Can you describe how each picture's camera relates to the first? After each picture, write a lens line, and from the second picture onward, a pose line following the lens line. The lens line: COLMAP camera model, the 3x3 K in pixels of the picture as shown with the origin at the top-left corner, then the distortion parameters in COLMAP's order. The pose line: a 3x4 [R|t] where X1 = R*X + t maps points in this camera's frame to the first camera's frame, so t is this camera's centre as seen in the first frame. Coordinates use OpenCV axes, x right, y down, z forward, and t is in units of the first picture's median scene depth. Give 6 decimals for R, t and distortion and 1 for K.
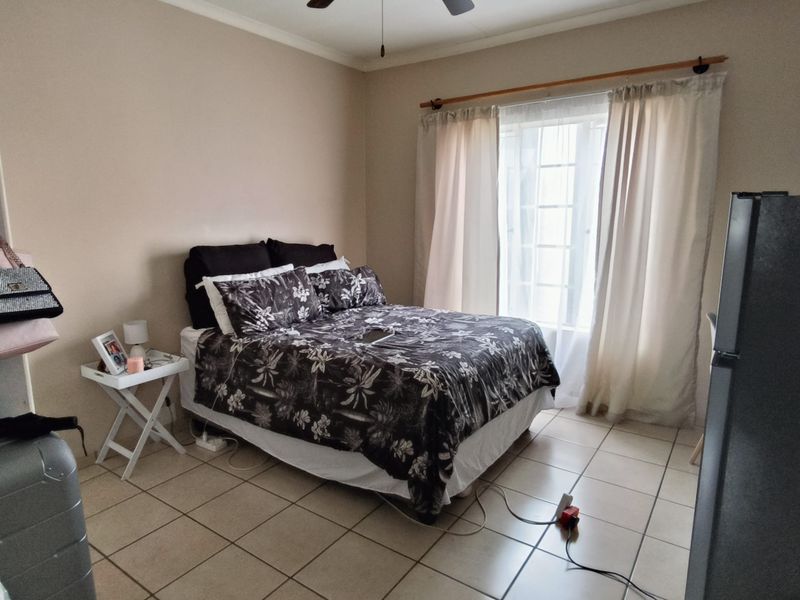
lens RADIAL K [[491.7, 0, 395.6], [0, 491.7, 302.7], [0, 0, 1]] dist [-0.032653, -0.001073]
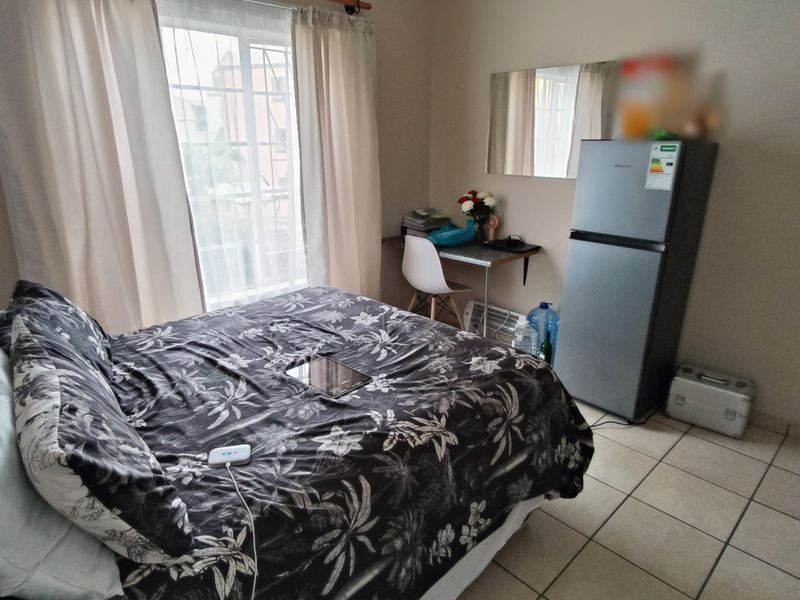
lens RADIAL K [[491.7, 0, 396.8], [0, 491.7, 296.7], [0, 0, 1]] dist [-0.032653, -0.001073]
pose [[0.214491, -0.292360, 0.931944, -0.619117], [0.182315, 0.949365, 0.255864, -0.174735], [-0.959560, 0.115027, 0.256931, 0.859558]]
